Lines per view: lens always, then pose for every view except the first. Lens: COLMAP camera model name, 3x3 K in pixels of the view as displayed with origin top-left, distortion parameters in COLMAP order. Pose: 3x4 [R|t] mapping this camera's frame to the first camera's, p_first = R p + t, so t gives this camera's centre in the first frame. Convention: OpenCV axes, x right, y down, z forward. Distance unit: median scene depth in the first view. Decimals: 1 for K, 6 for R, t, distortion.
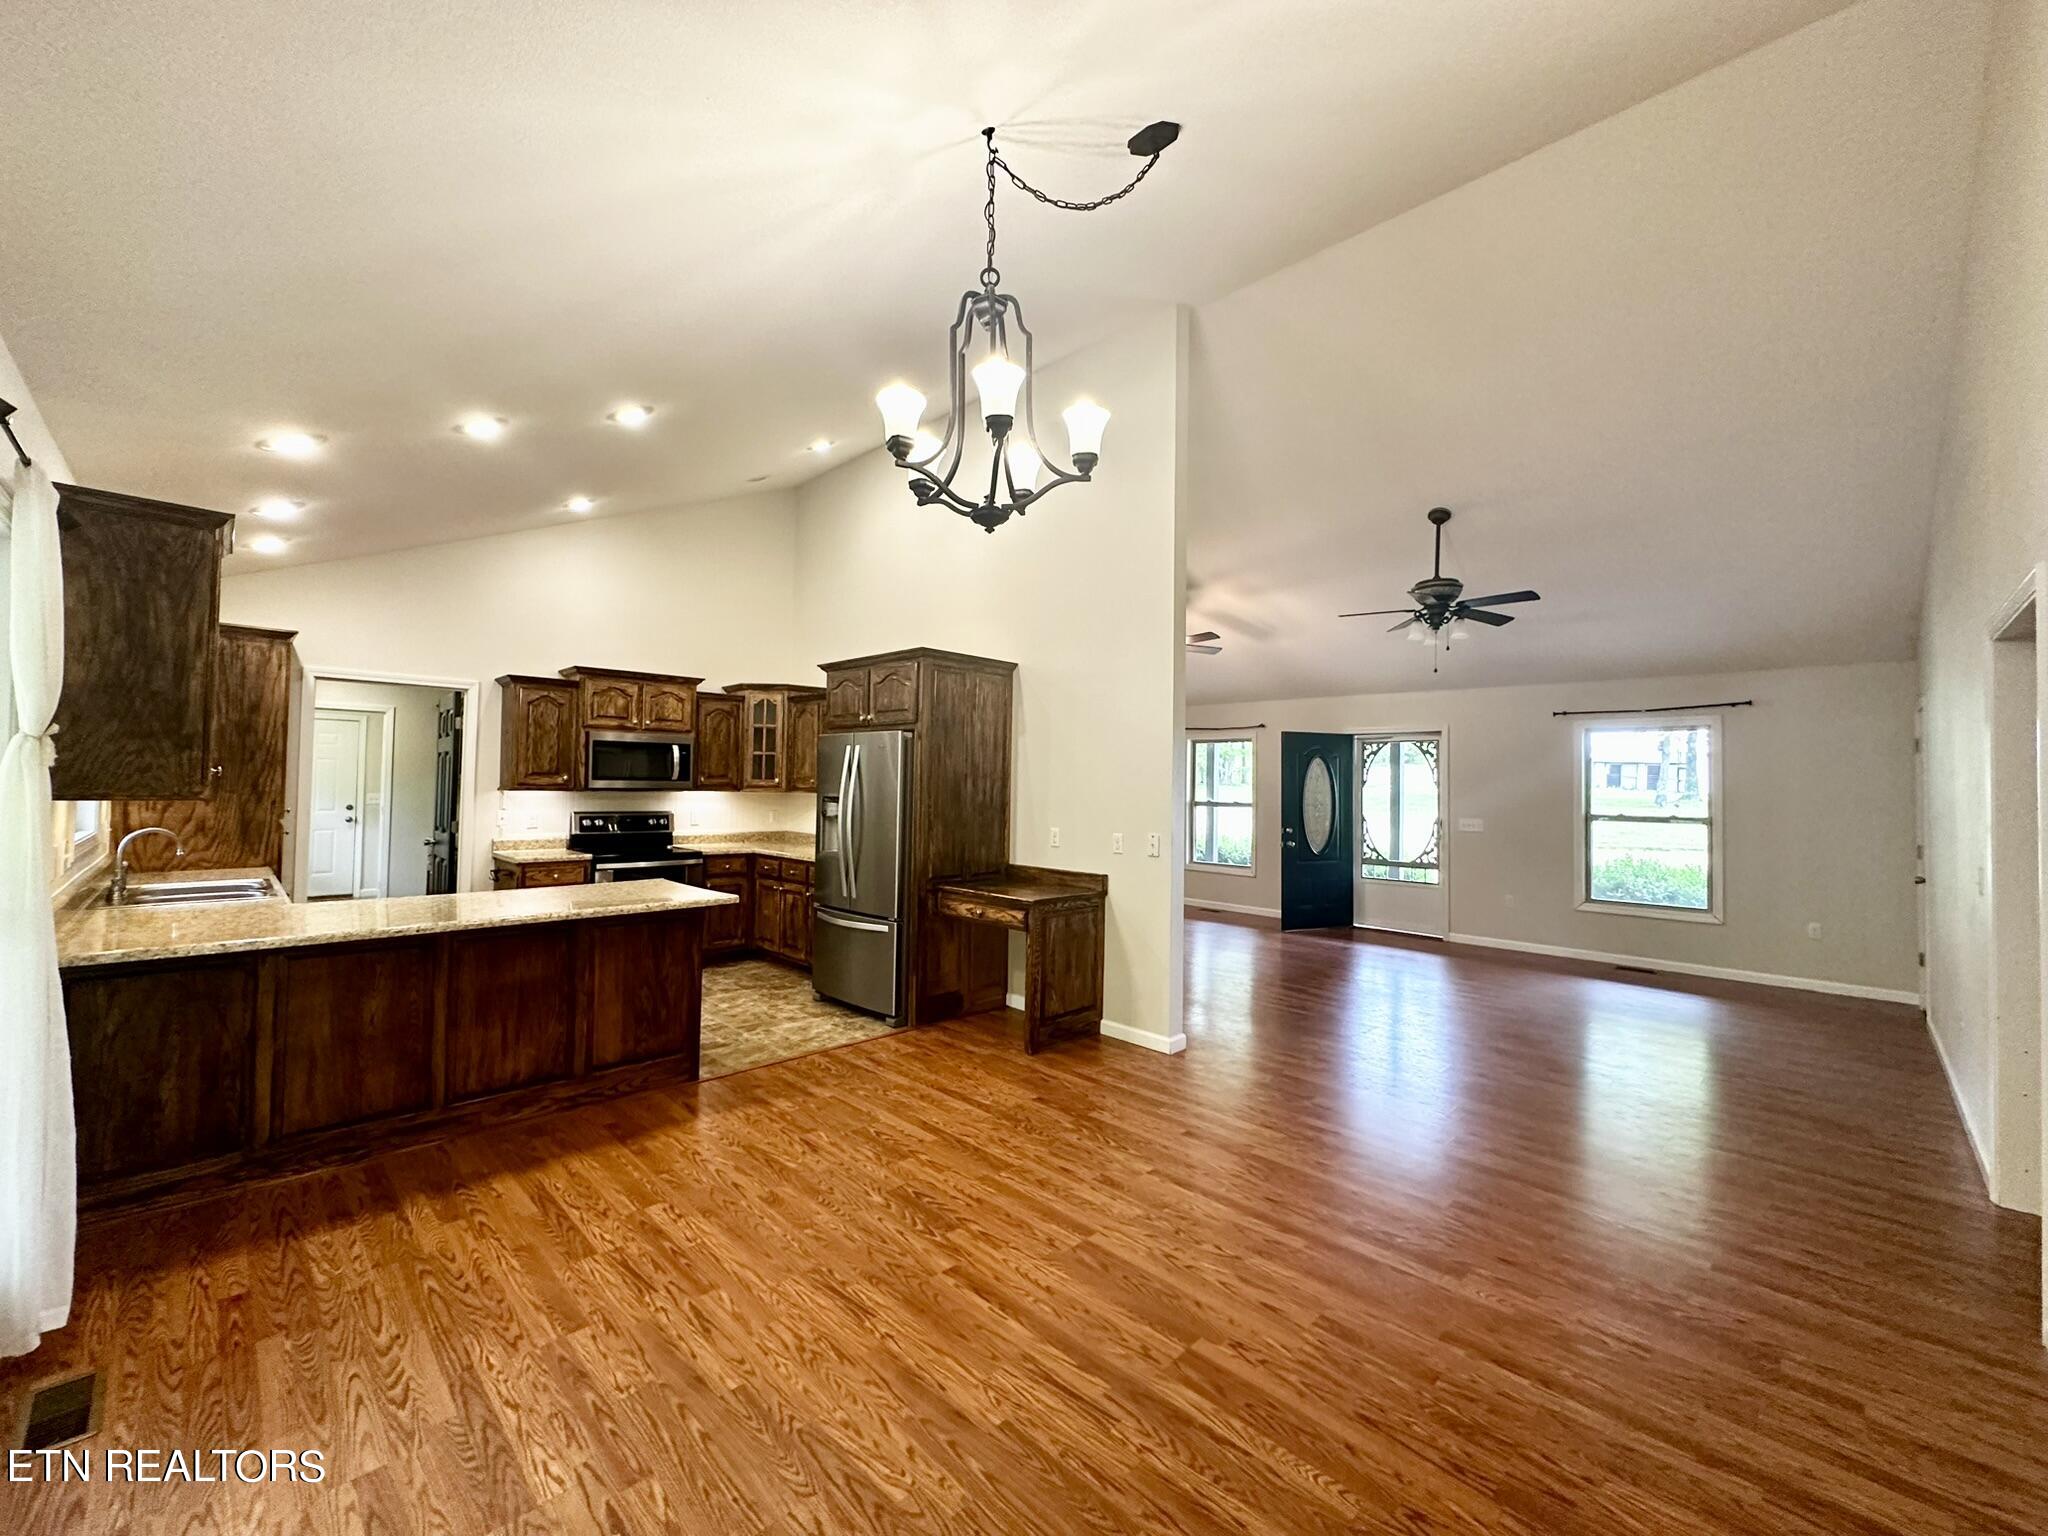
lens RADIAL K [[816.5, 0, 1026.7], [0, 816.5, 766.4], [0, 0, 1]] dist [-0.000387, 0.000457]
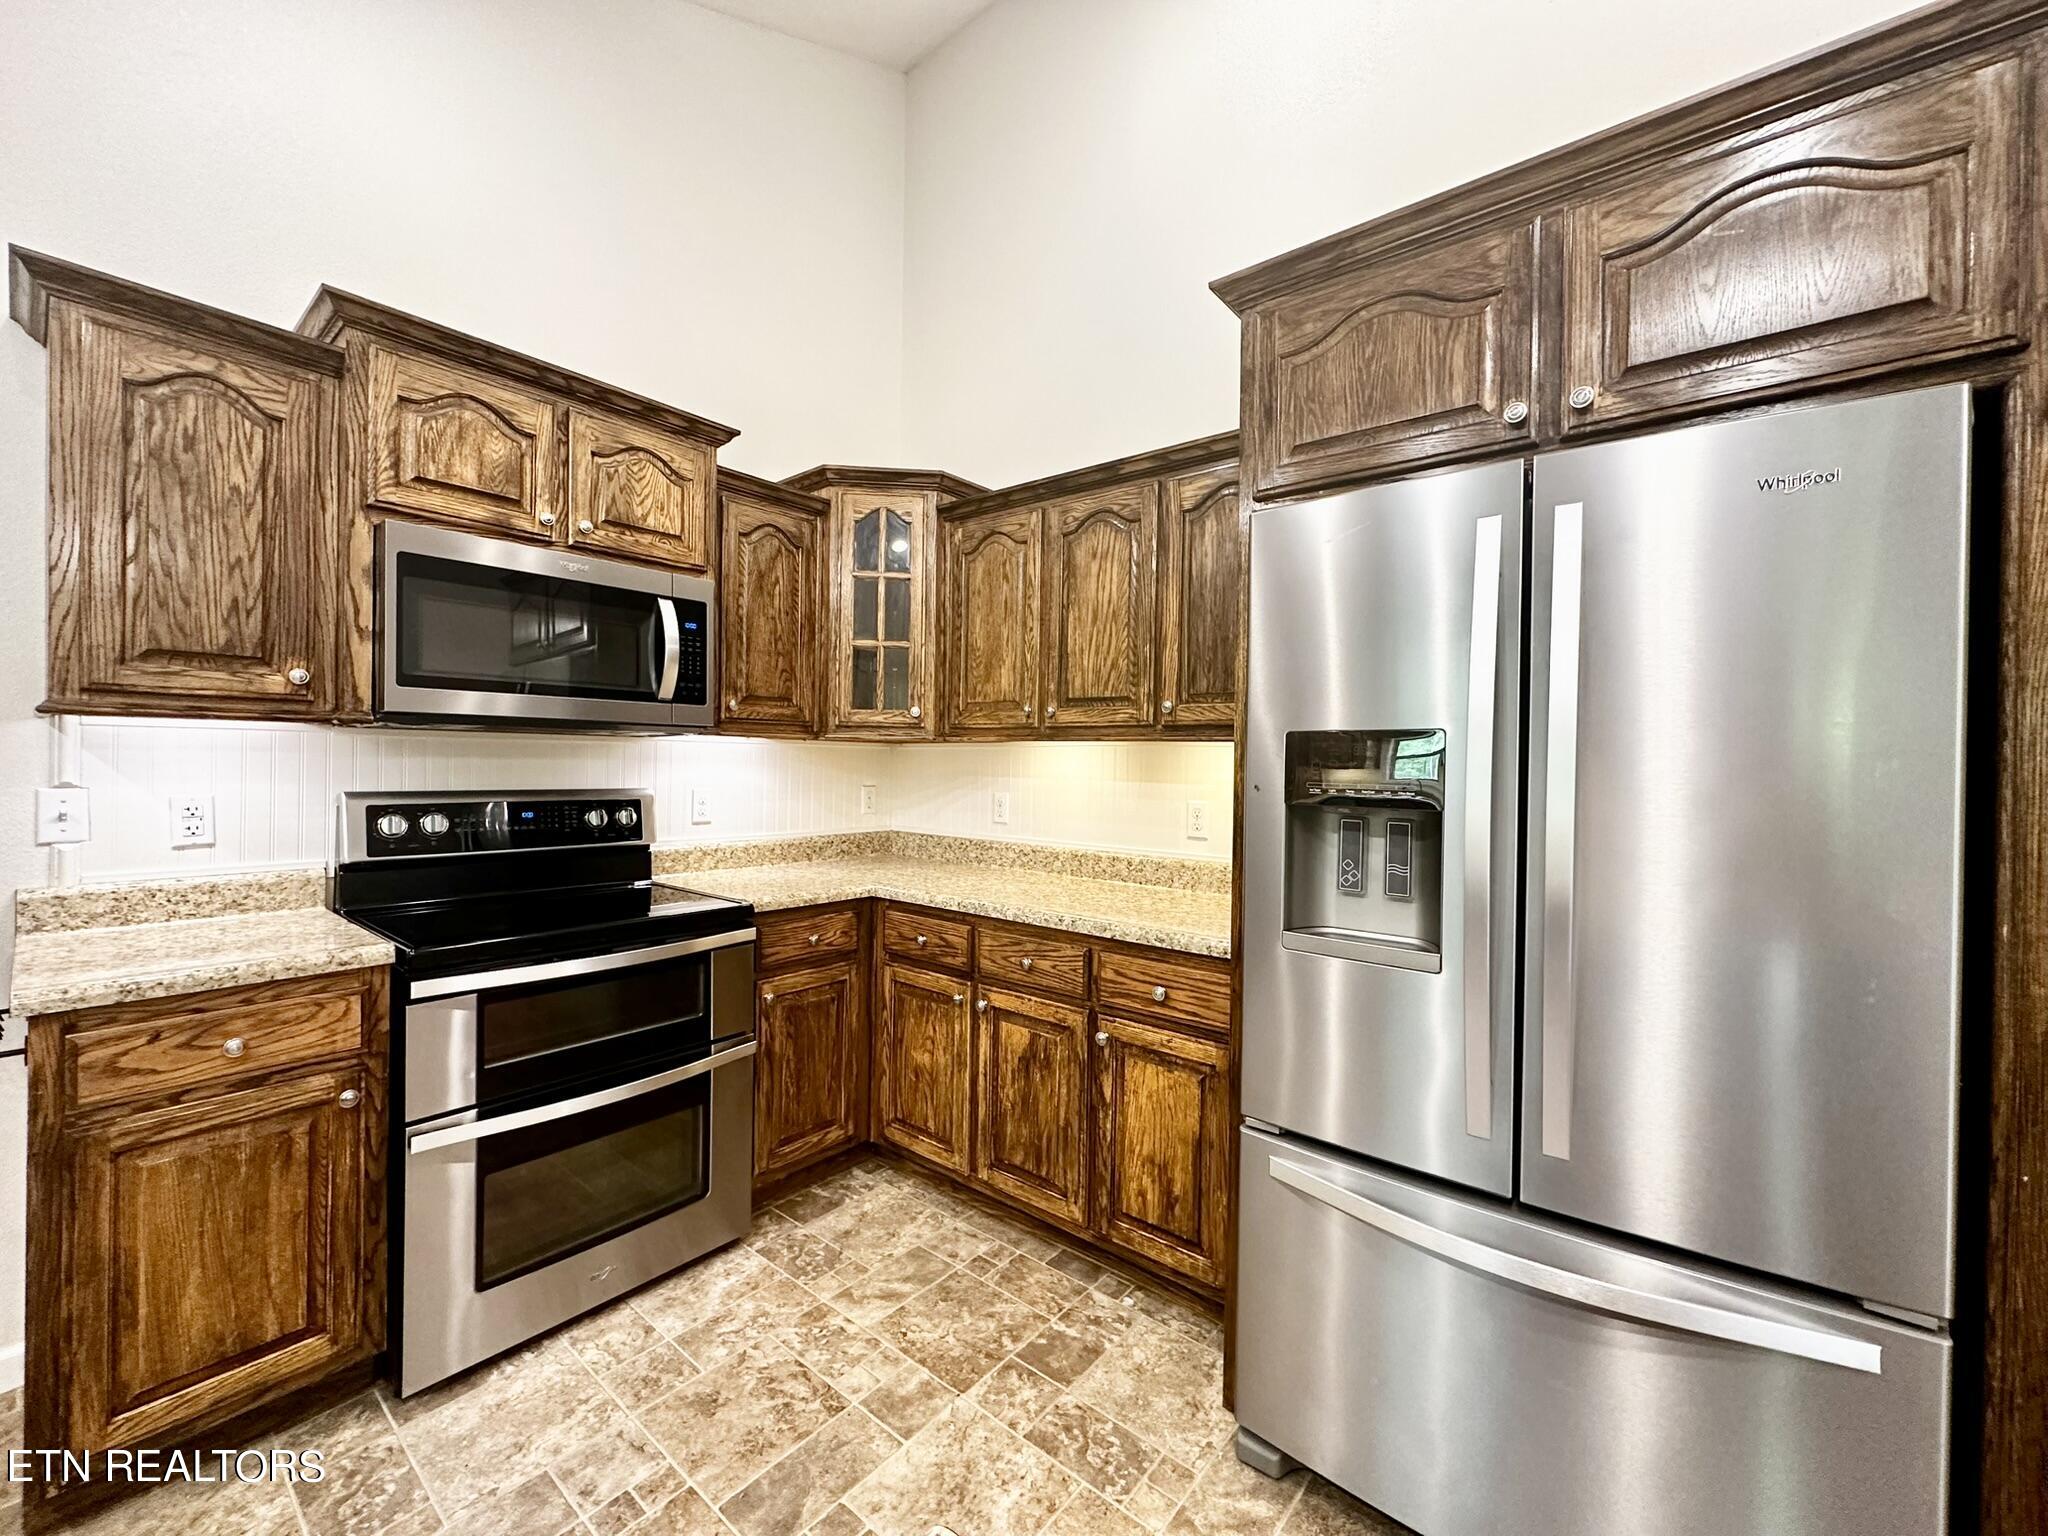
lens RADIAL K [[816.5, 0, 1026.7], [0, 816.5, 766.4], [0, 0, 1]] dist [-0.000387, 0.000457]
pose [[0.994993, -0.000726, 0.099942, -0.403515], [-0.002227, 0.999564, 0.029437, 0.044482], [-0.099920, -0.029512, 0.994558, 0.821399]]
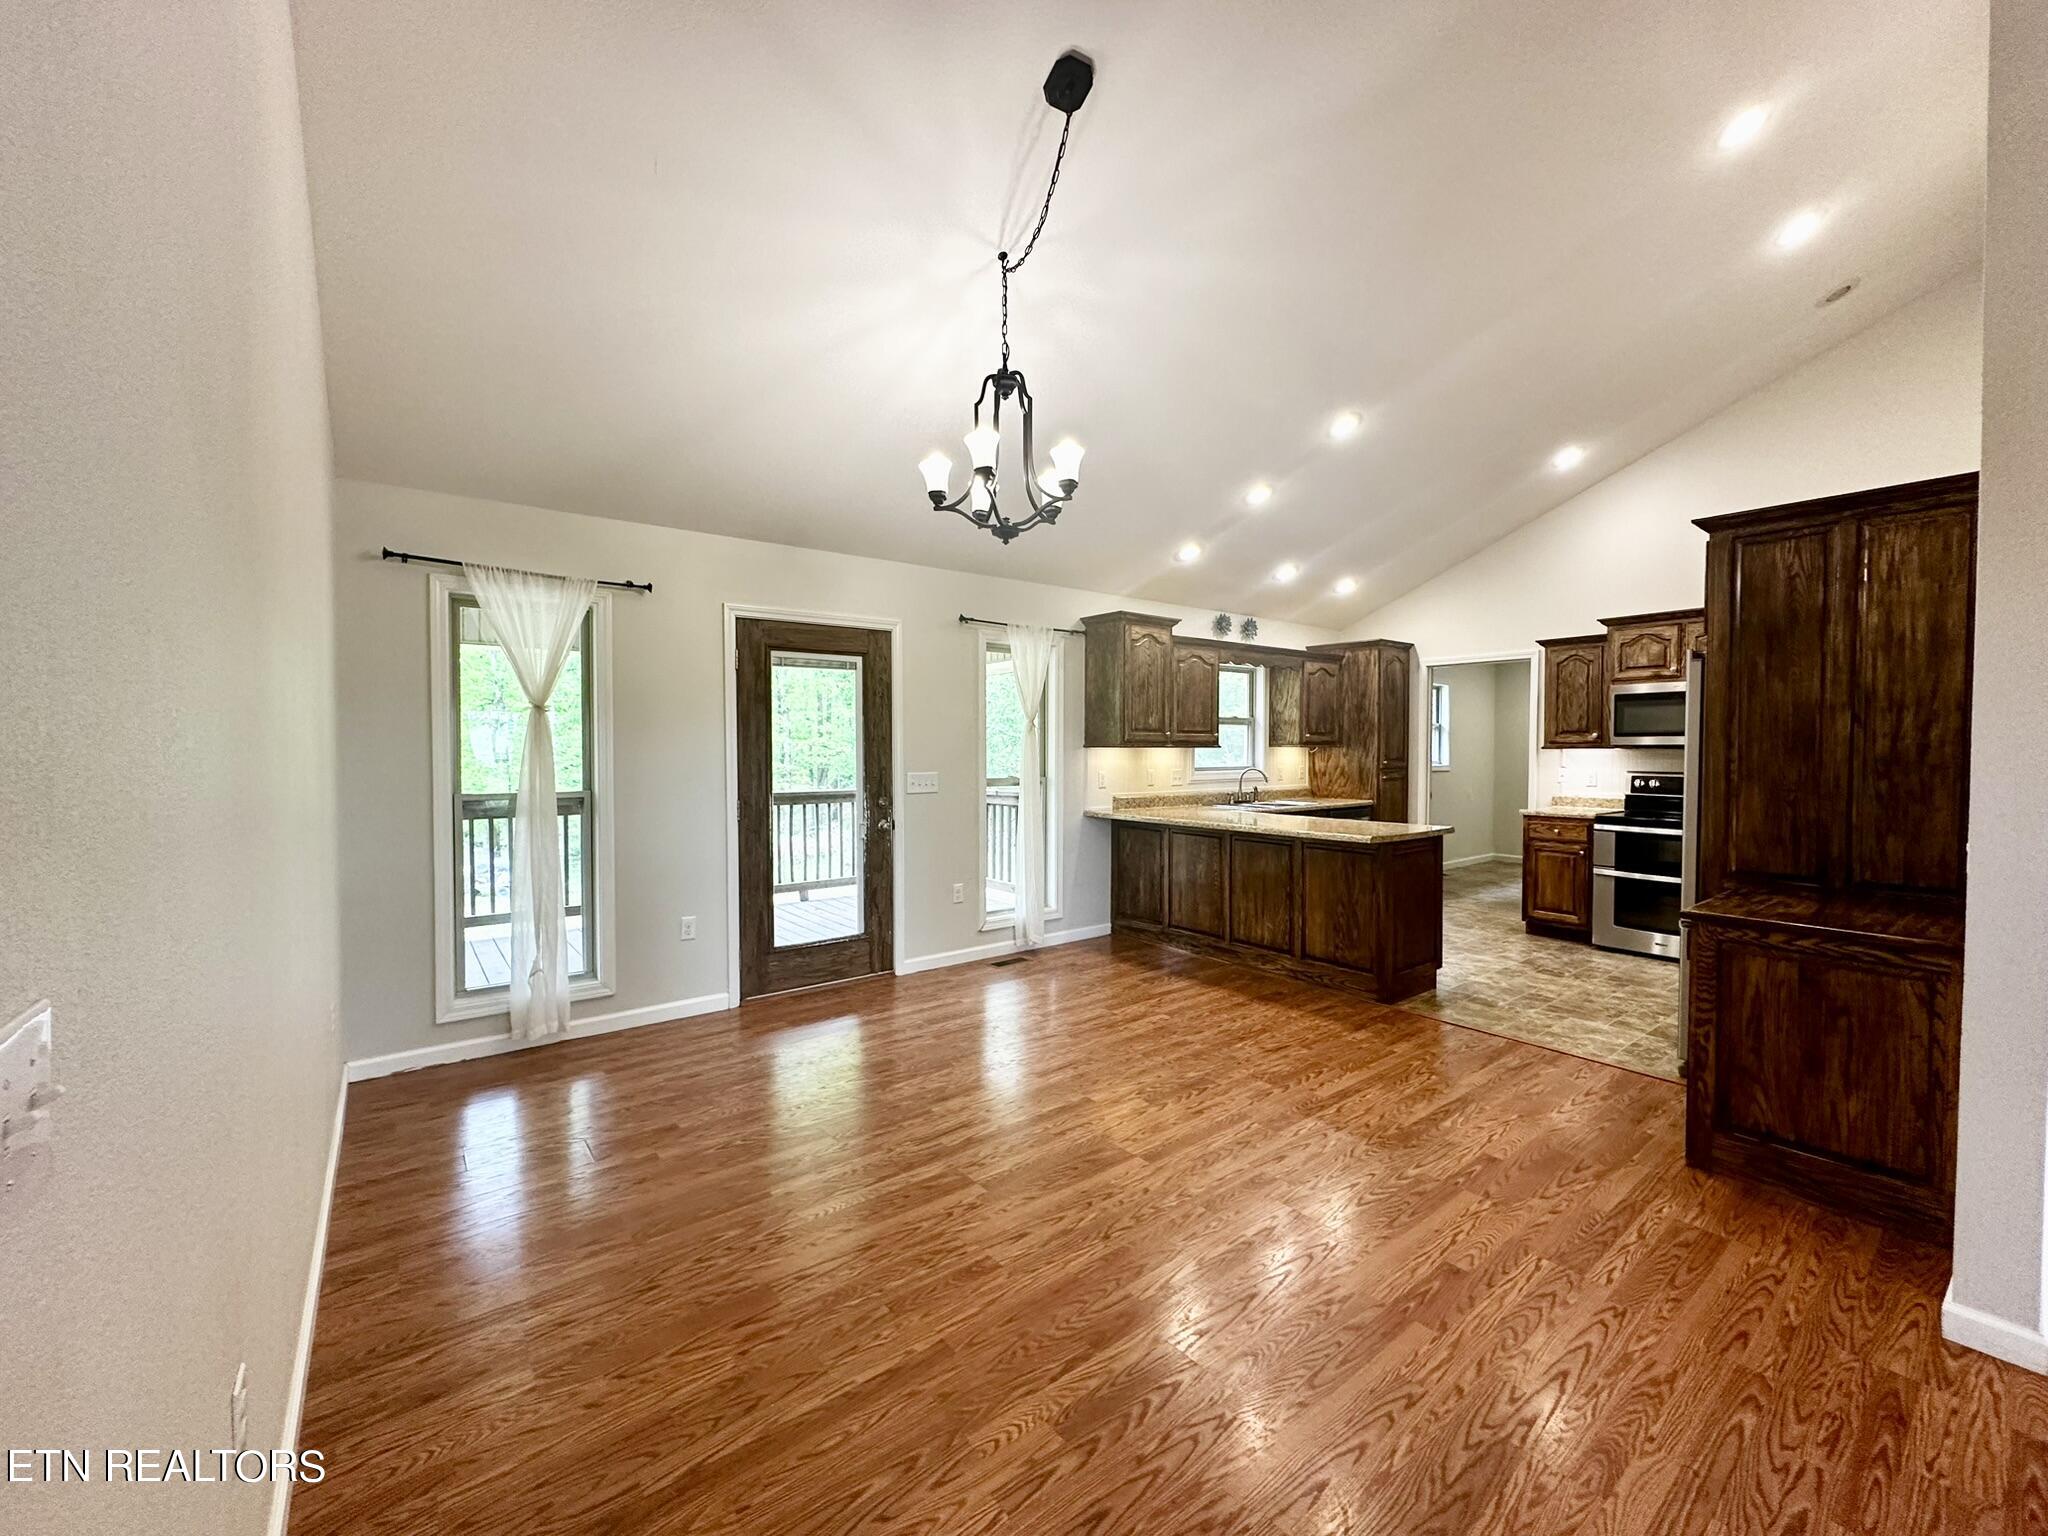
lens RADIAL K [[816.5, 0, 1026.7], [0, 816.5, 766.4], [0, 0, 1]] dist [-0.000387, 0.000457]
pose [[-0.126668, 0.006042, -0.991927, 0.596667], [0.020671, 0.999780, 0.003450, 0.040725], [0.991730, -0.020067, -0.126765, 0.534577]]
